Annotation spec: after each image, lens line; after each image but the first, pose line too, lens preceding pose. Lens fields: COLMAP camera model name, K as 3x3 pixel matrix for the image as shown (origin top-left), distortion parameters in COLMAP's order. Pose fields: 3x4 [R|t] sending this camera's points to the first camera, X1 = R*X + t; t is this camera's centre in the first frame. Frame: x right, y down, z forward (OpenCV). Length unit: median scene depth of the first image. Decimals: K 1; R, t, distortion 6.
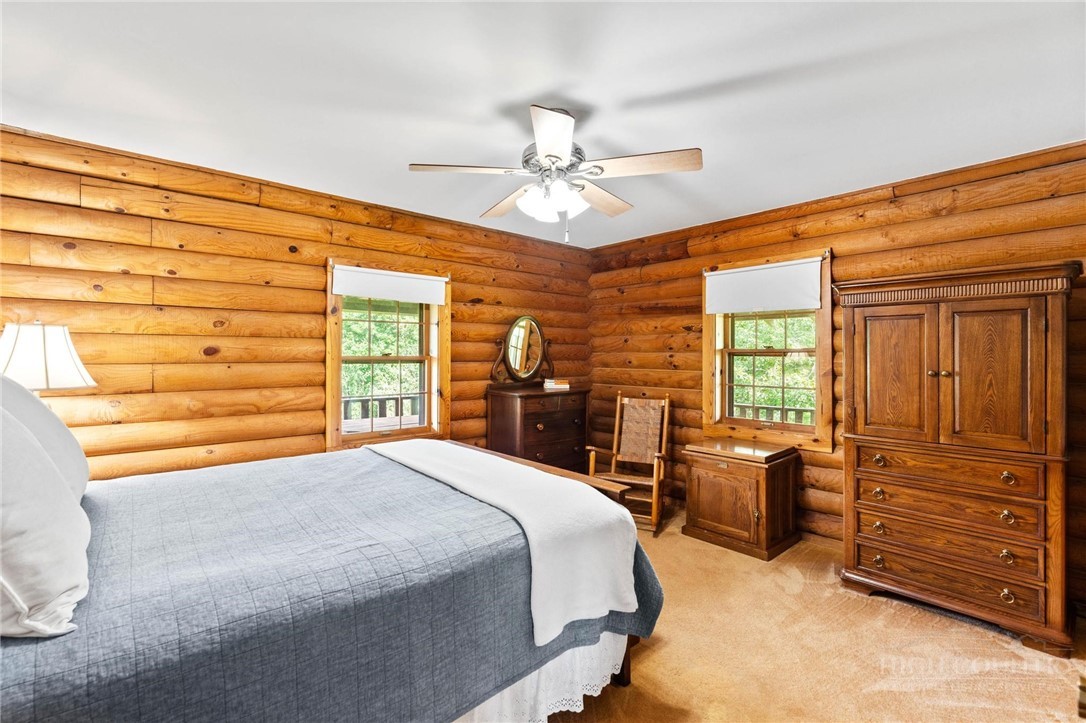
lens RADIAL K [[500.3, 0, 532.4], [0, 500.3, 350.4], [0, 0, 1]] dist [-0.005290, 0.000243]
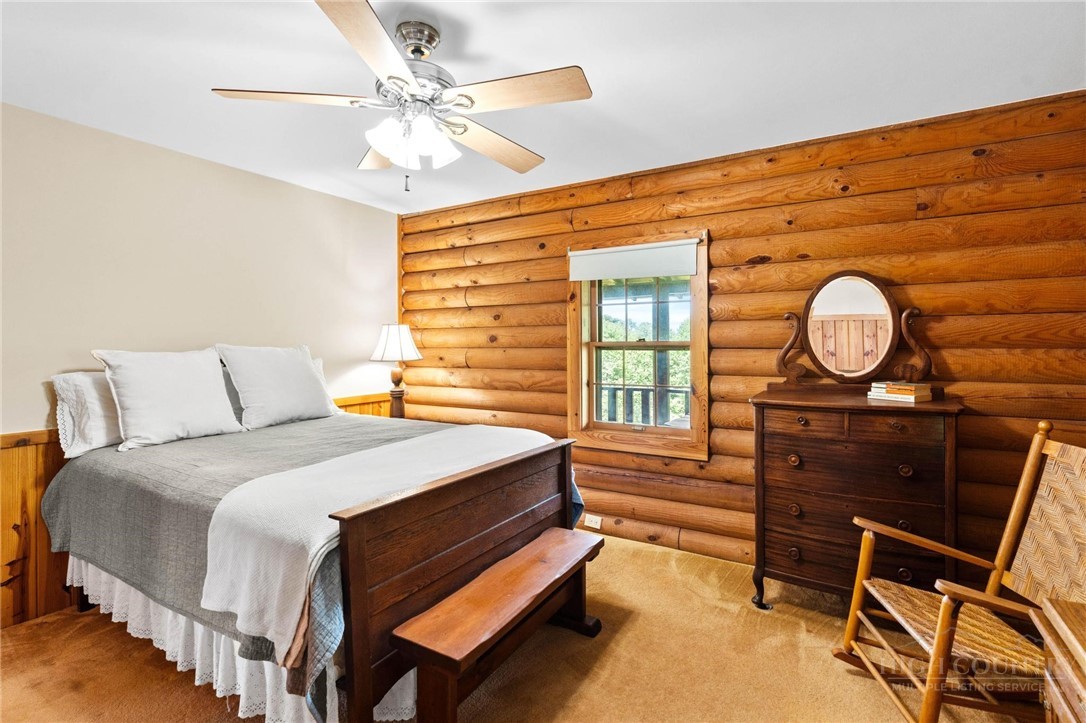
lens RADIAL K [[500.3, 0, 532.4], [0, 500.3, 350.4], [0, 0, 1]] dist [-0.005290, 0.000243]
pose [[0.306374, 0.010677, -0.951851, 0.548591], [0.015069, 0.999757, 0.016065, 0.010569], [0.951792, -0.019265, 0.306139, 0.601946]]
